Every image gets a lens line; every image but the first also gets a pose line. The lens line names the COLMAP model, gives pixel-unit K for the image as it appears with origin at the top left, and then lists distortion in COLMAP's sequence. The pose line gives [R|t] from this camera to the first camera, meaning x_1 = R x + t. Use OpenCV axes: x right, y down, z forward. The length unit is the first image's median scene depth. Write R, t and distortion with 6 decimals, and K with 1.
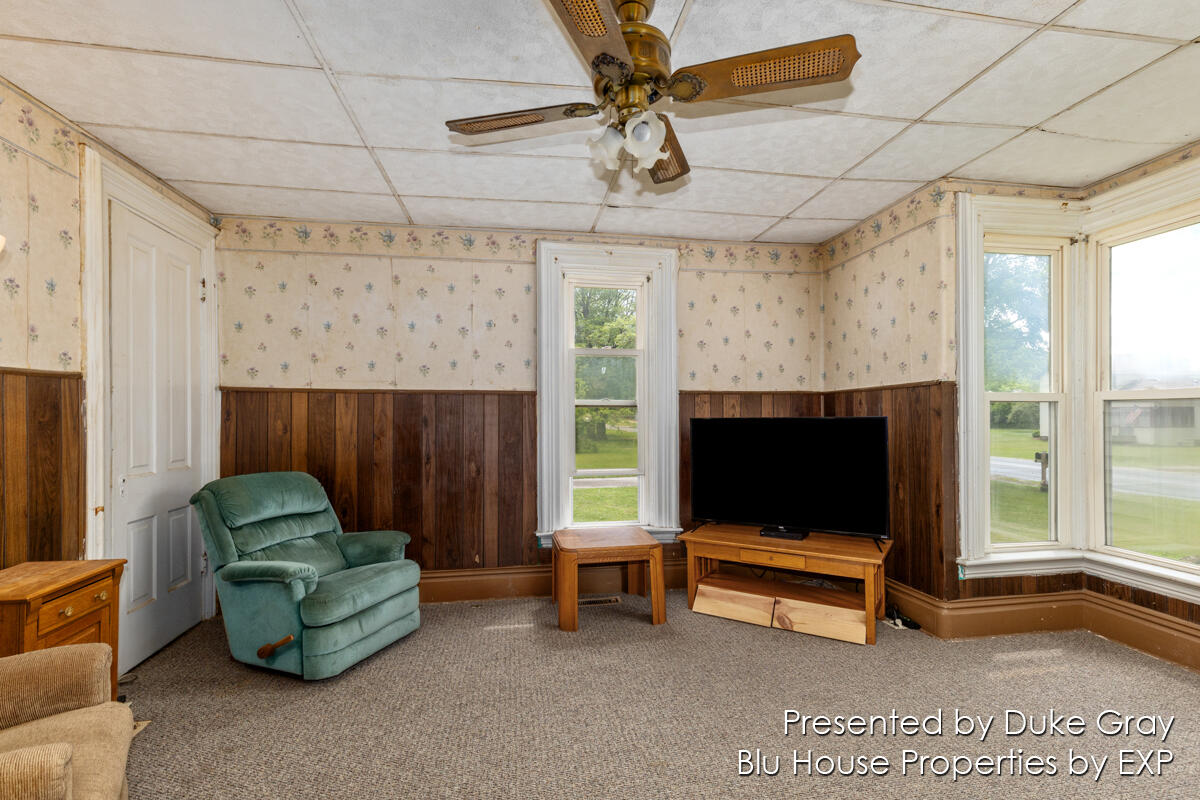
lens RADIAL K [[547.4, 0, 606.0], [0, 547.4, 410.0], [0, 0, 1]] dist [0.003173, 0.000116]
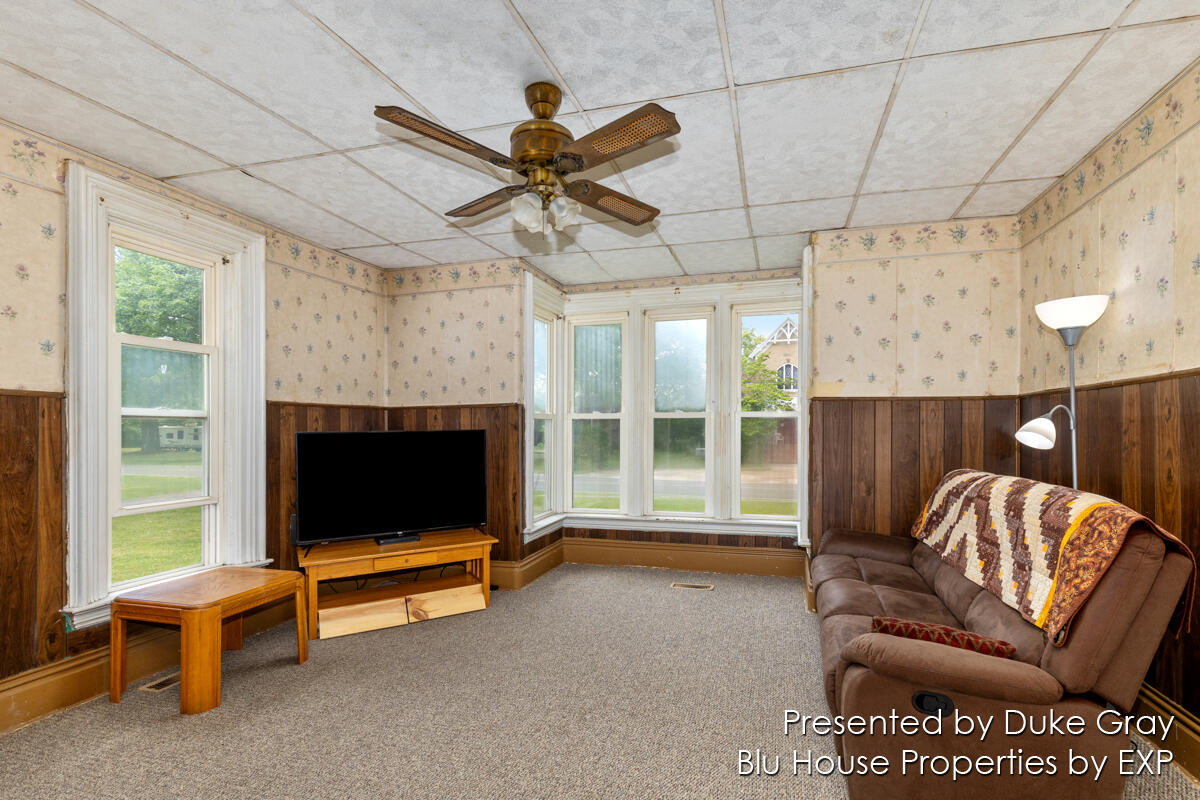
lens RADIAL K [[579.1, 0, 604.0], [0, 579.1, 423.8], [0, 0, 1]] dist [0.001516, -0.000107]
pose [[0.439075, 0.006960, 0.898424, -0.504761], [-0.006316, 0.999969, -0.004660, 0.002859], [-0.898428, -0.003628, 0.439105, 0.132953]]
